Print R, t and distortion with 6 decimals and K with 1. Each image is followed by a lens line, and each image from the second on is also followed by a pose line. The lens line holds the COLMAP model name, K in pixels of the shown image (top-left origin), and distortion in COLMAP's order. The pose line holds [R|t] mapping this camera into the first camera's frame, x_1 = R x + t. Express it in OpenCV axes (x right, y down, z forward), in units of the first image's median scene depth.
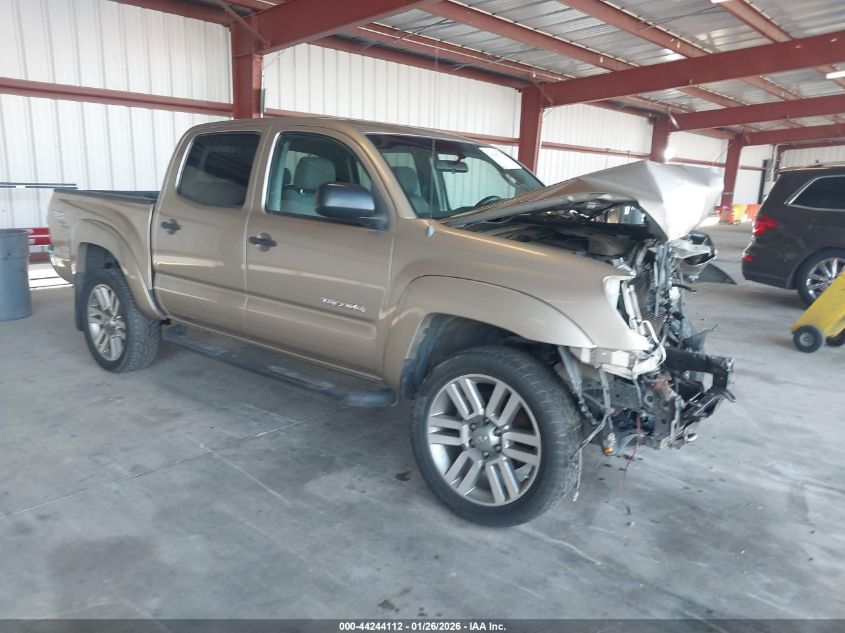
lens RADIAL K [[645.6, 0, 422.5], [0, 645.6, 316.5], [0, 0, 1]] dist [-0.037417, 0.063642]
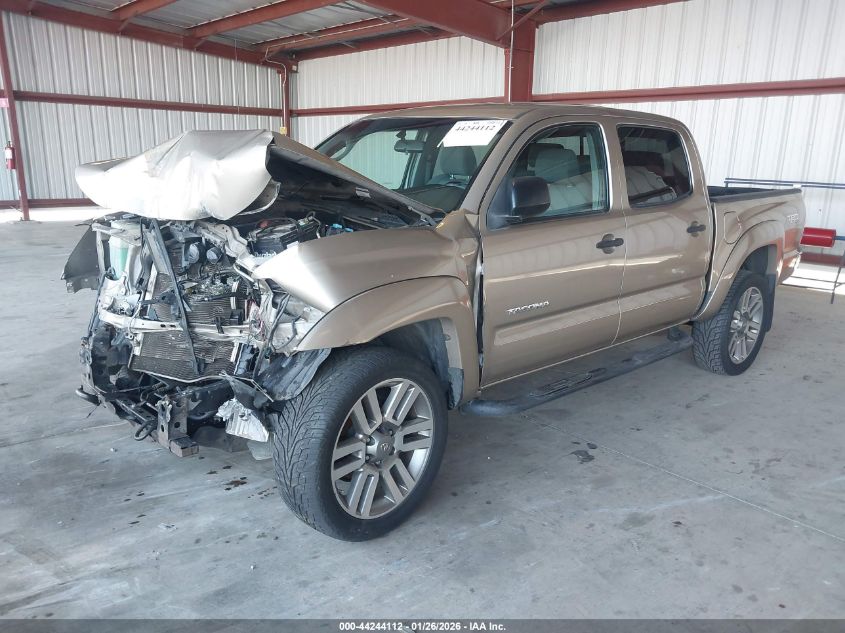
lens RADIAL K [[645.6, 0, 422.5], [0, 645.6, 316.5], [0, 0, 1]] dist [-0.037417, 0.063642]
pose [[-0.092379, 0.212192, -0.972852, 1.124497], [-0.236031, 0.944517, 0.228424, -0.247008], [0.967345, 0.250724, -0.037170, 1.276100]]
